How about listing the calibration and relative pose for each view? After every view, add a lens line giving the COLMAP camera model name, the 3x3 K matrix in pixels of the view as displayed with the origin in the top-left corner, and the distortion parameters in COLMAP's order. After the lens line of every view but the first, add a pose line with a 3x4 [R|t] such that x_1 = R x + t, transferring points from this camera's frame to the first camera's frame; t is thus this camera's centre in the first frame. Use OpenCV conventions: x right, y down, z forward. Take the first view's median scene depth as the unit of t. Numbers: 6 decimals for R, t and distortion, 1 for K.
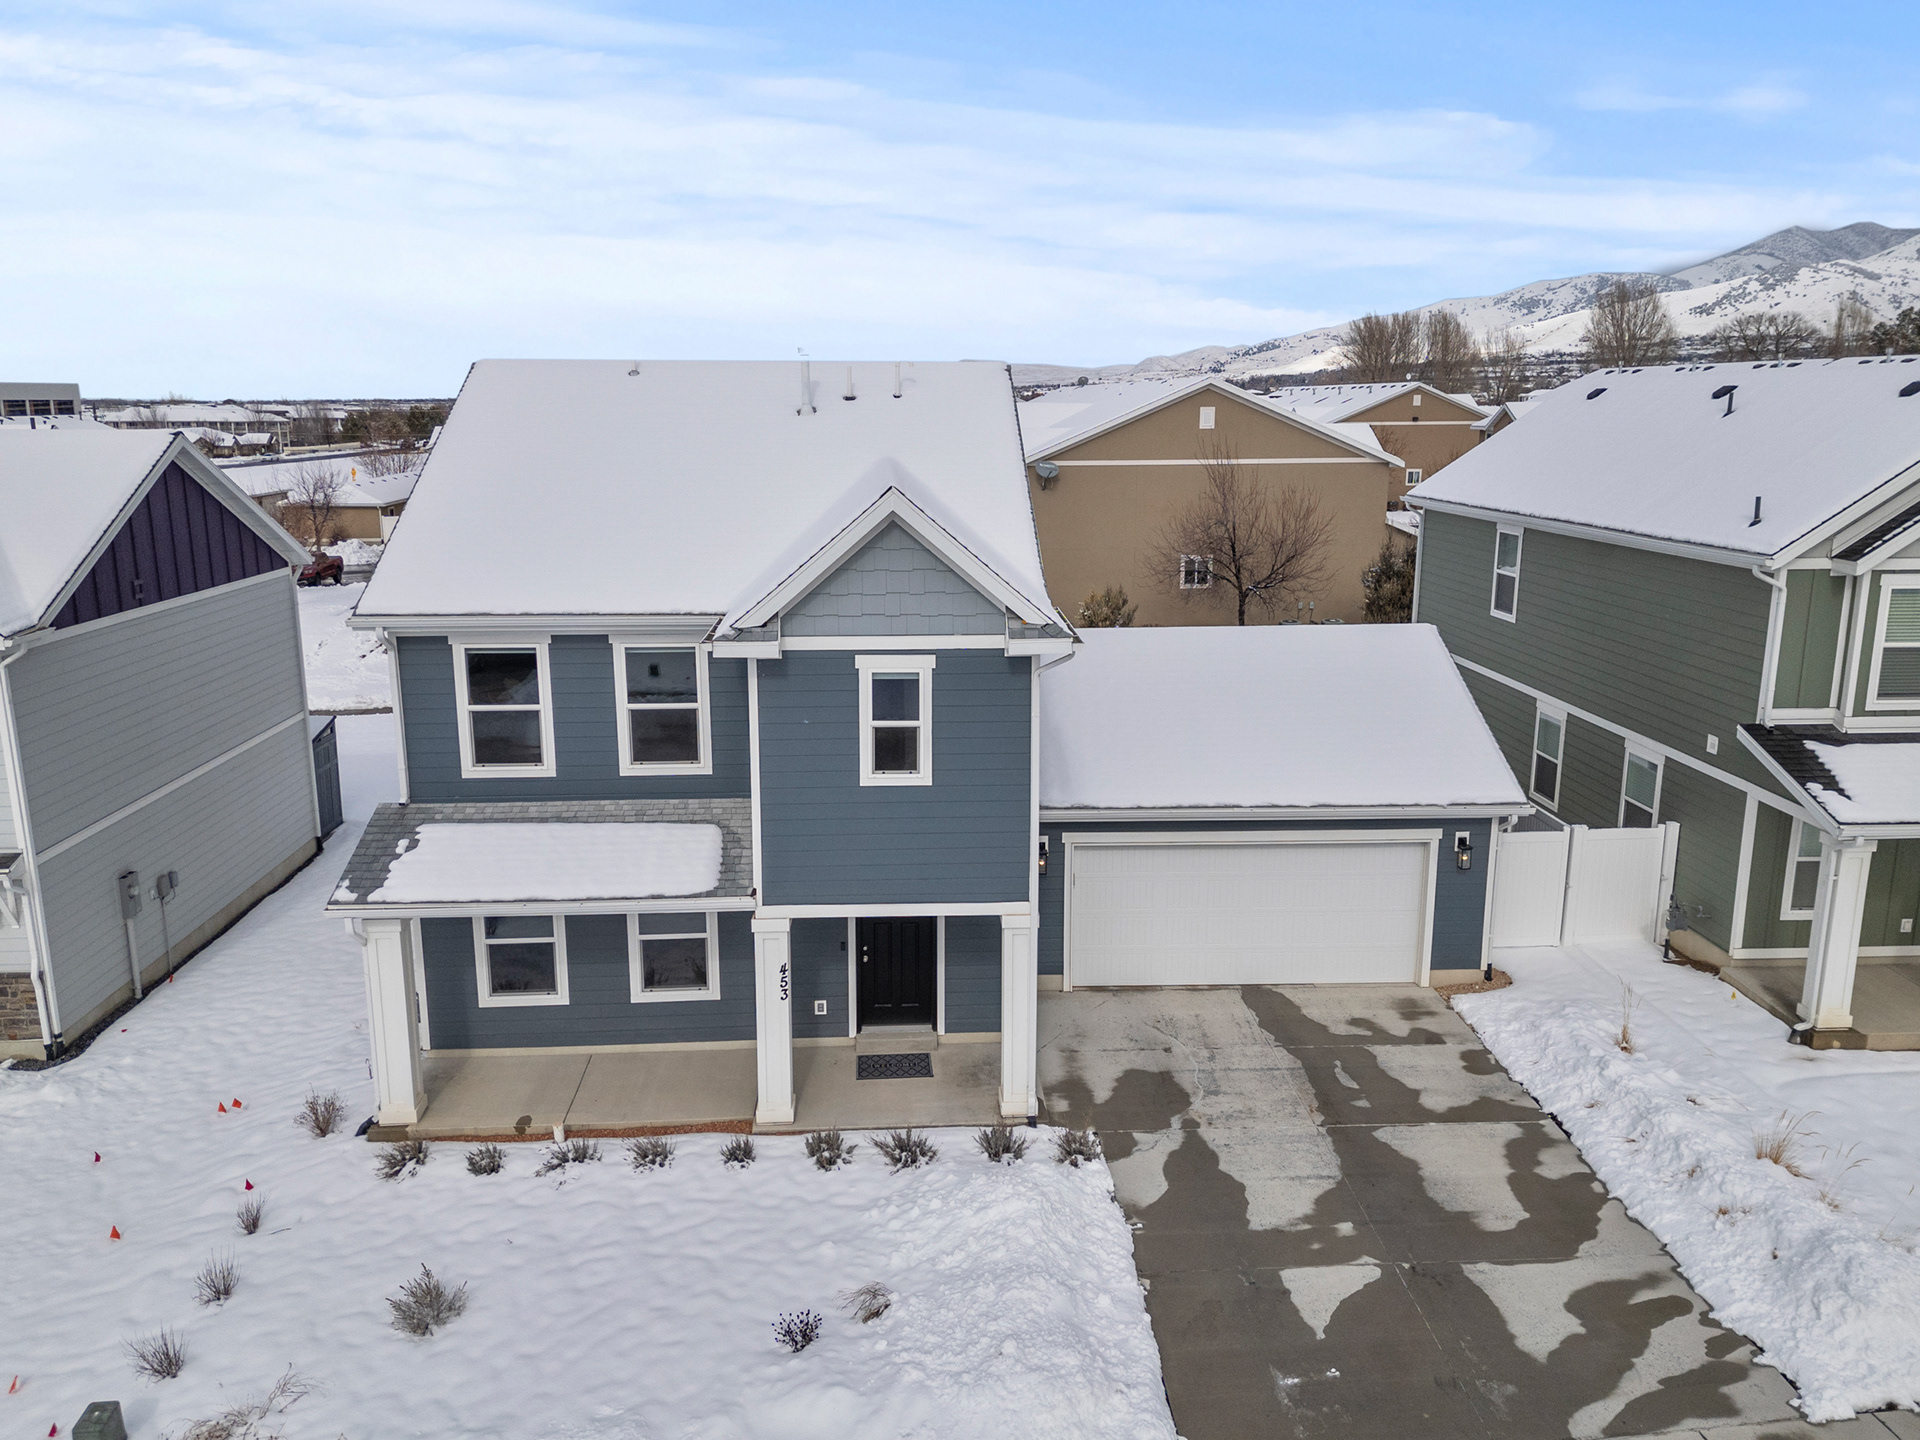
lens RADIAL K [[1457.9, 0, 960.0], [0, 1457.9, 720.0], [0, 0, 1]] dist [0.046669, -0.003911]
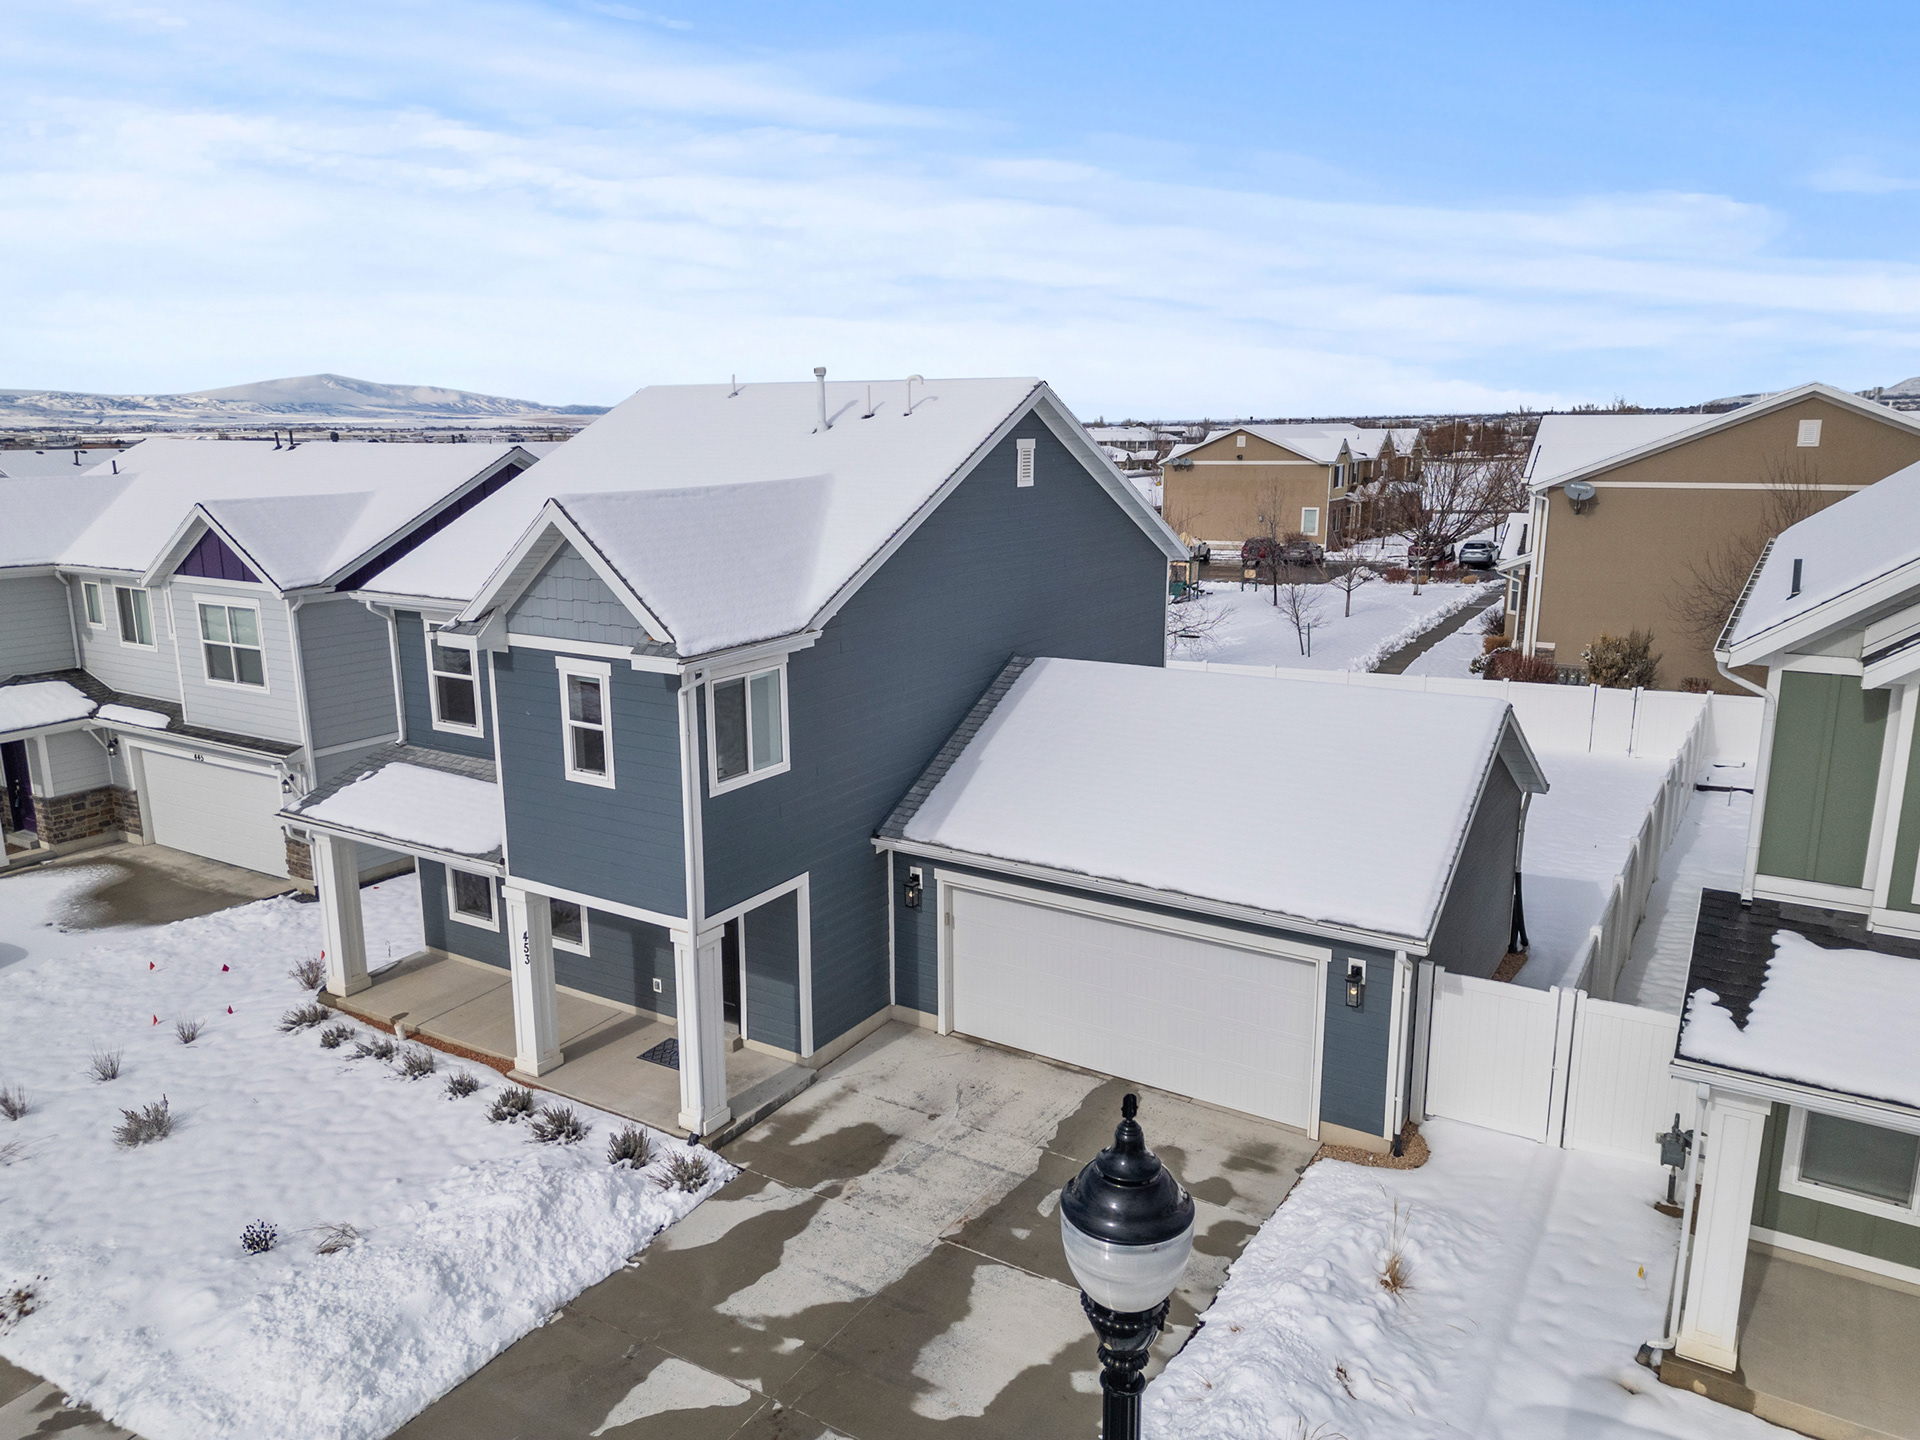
lens RADIAL K [[1353.9, 0, 962.0], [0, 1353.9, 732.9], [0, 0, 1]] dist [0.035362, -0.006123]
pose [[0.818571, 0.124612, -0.560725, 0.671047], [-0.118093, 0.991841, 0.048023, -0.065465], [0.562134, 0.026907, 0.826608, 0.320437]]
